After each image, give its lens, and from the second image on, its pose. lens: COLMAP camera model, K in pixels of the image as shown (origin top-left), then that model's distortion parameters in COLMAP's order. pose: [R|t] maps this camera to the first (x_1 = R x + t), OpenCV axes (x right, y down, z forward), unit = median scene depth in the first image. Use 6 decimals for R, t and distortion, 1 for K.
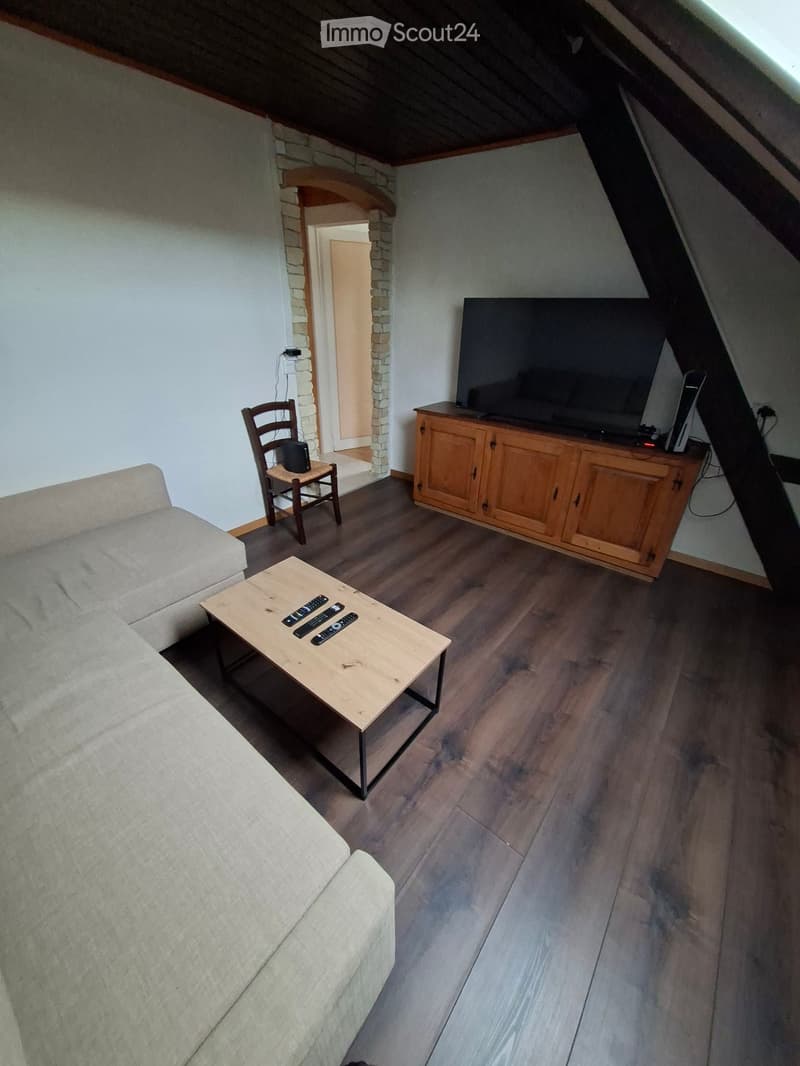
lens RADIAL K [[415.5, 0, 399.1], [0, 415.5, 537.7], [0, 0, 1]] dist [-0.004321, 0.001163]
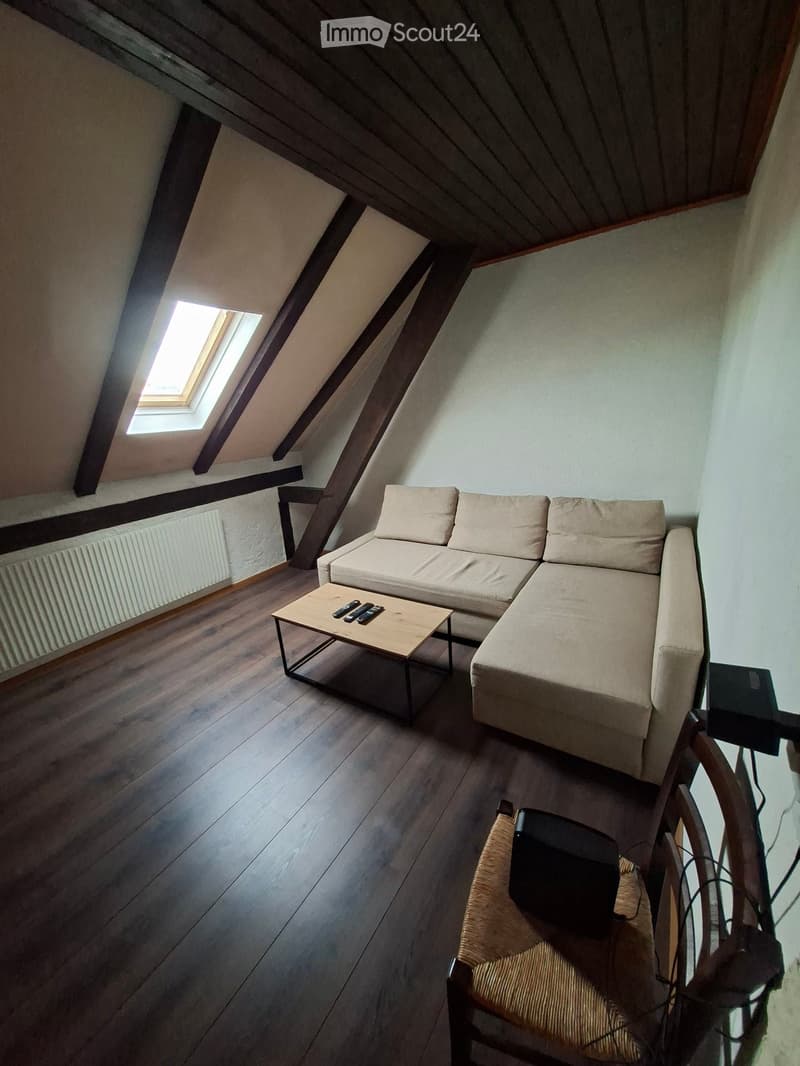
lens RADIAL K [[415.5, 0, 398.0], [0, 415.5, 532.8], [0, 0, 1]] dist [-0.004321, 0.001163]
pose [[-0.992481, 0.082240, -0.090651, -0.224601], [-0.010014, 0.683588, 0.729799, -1.064740], [0.121986, 0.725220, -0.677625, 1.844457]]
